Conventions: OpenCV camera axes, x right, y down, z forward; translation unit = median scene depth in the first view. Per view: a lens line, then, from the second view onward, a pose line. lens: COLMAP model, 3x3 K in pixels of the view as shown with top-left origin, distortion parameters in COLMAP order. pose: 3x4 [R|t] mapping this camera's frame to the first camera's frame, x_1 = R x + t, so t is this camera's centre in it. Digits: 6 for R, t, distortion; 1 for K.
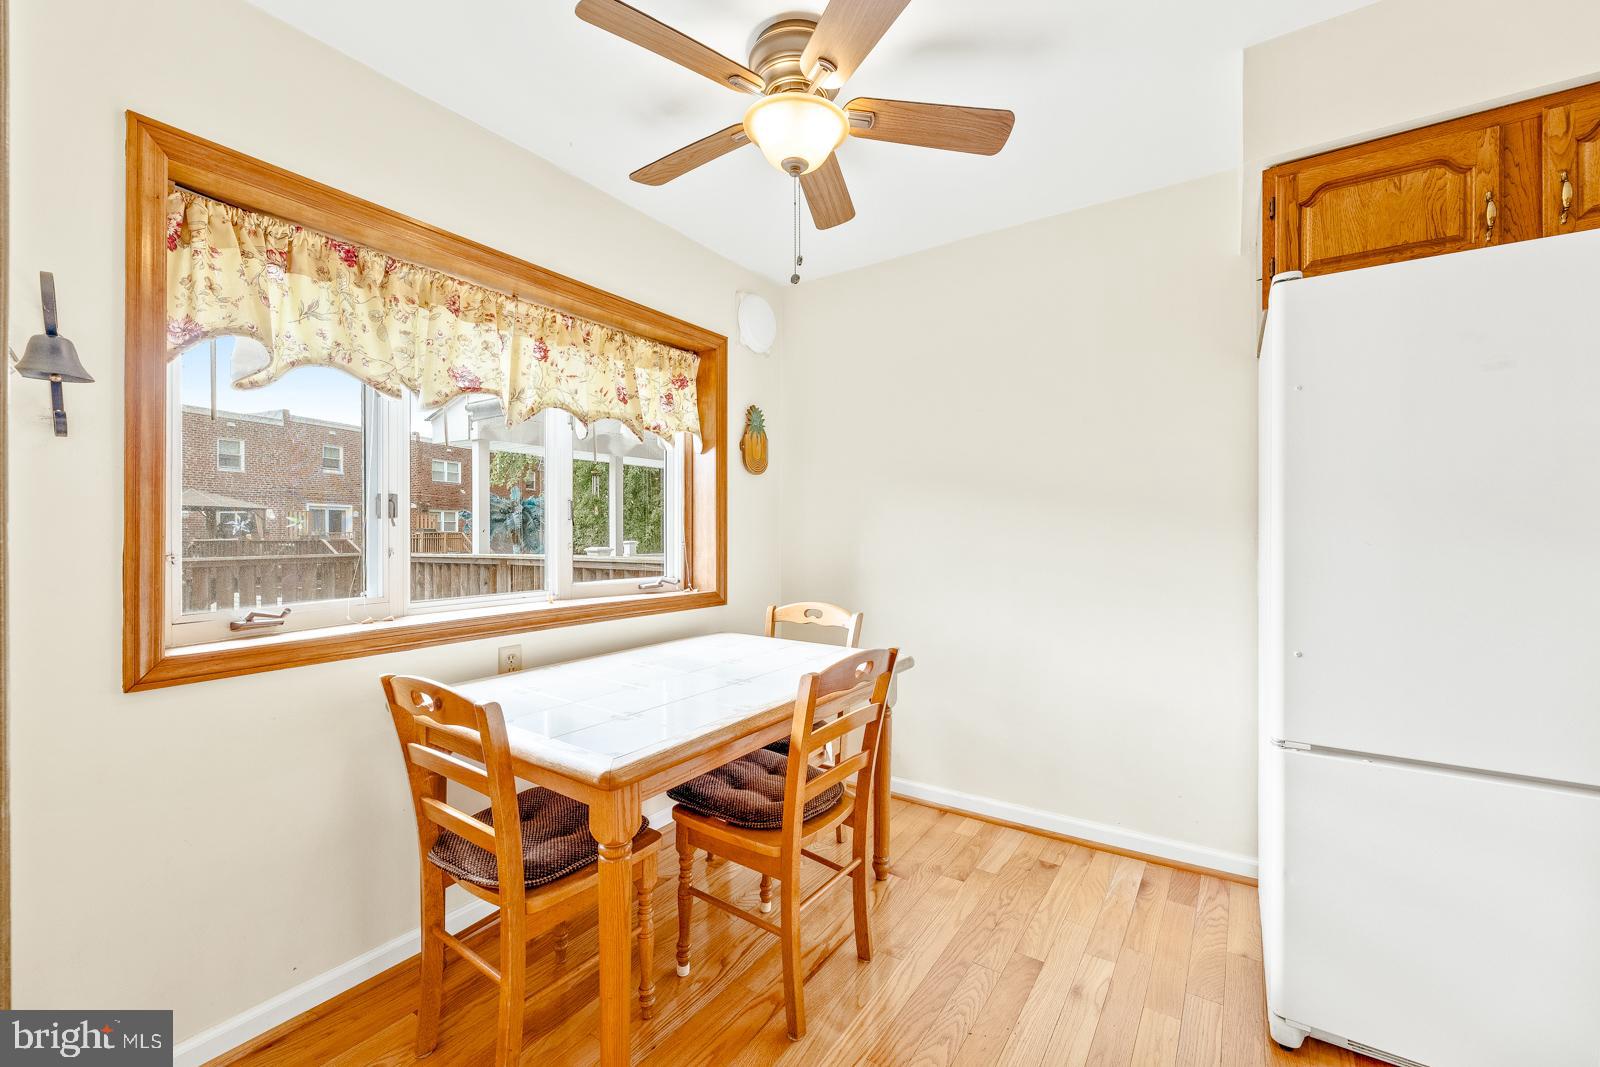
lens RADIAL K [[644.2, 0, 806.6], [0, 644.2, 530.9], [0, 0, 1]] dist [0.001398, 0.000202]
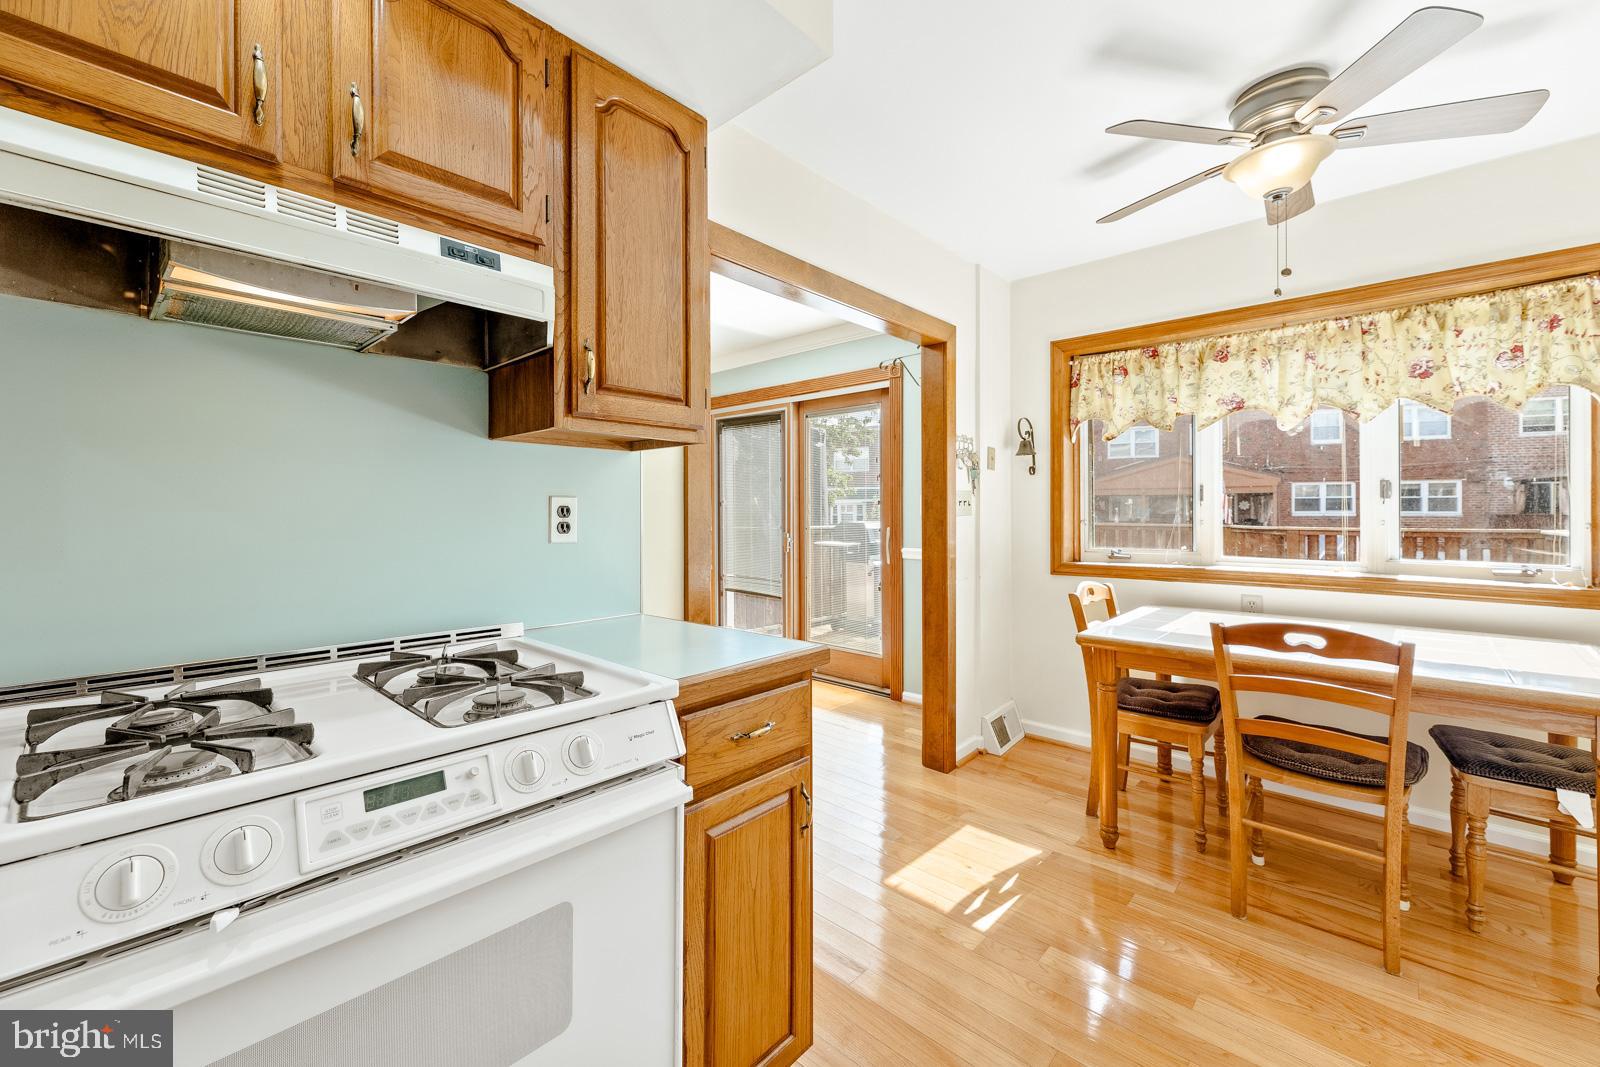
lens RADIAL K [[644.2, 0, 806.6], [0, 644.2, 530.9], [0, 0, 1]] dist [0.001398, 0.000202]
pose [[-0.149315, 0.038868, -0.988026, 1.514833], [0.004898, 0.999244, 0.038569, -0.018439], [0.988778, 0.000920, -0.149392, 0.417847]]
